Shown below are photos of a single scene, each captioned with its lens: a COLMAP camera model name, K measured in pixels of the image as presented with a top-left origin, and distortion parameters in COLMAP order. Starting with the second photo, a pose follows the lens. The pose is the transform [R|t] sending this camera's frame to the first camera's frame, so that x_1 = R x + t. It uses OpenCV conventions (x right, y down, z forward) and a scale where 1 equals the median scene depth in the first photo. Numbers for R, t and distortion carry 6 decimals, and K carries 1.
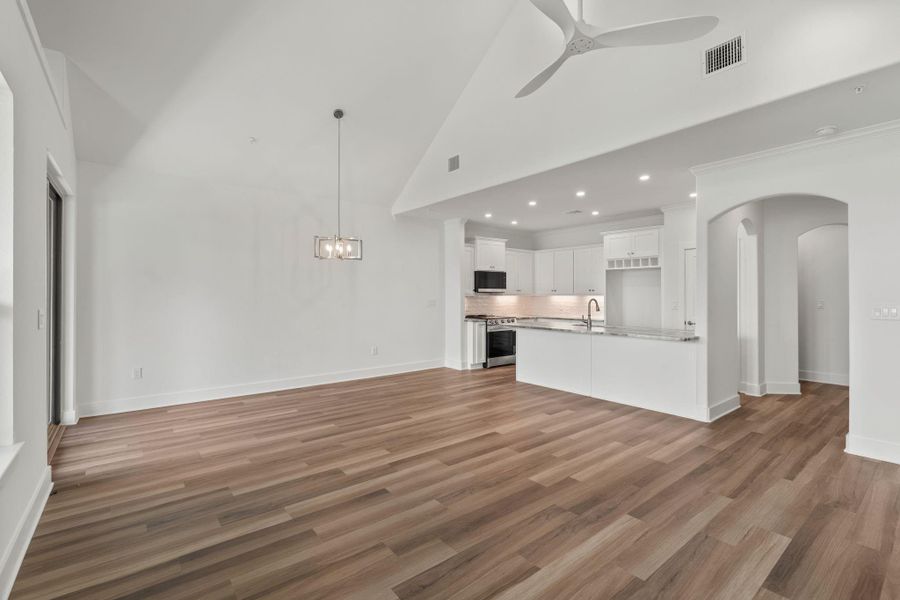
lens RADIAL K [[406.7, 0, 450.0], [0, 406.7, 300.0], [0, 0, 1]] dist [-0.000558, 0.000795]
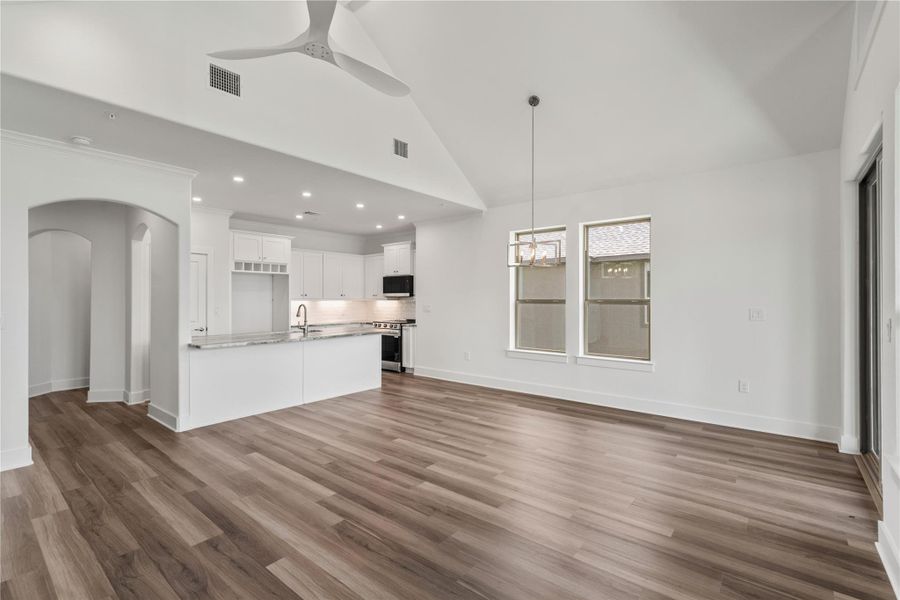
lens RADIAL K [[406.7, 0, 450.0], [0, 406.7, 300.0], [0, 0, 1]] dist [-0.000558, 0.000795]
pose [[-0.207323, 0.001494, 0.978271, -0.674677], [0.018978, 0.999817, 0.002495, -0.008031], [-0.978088, 0.019082, -0.207314, 0.847148]]
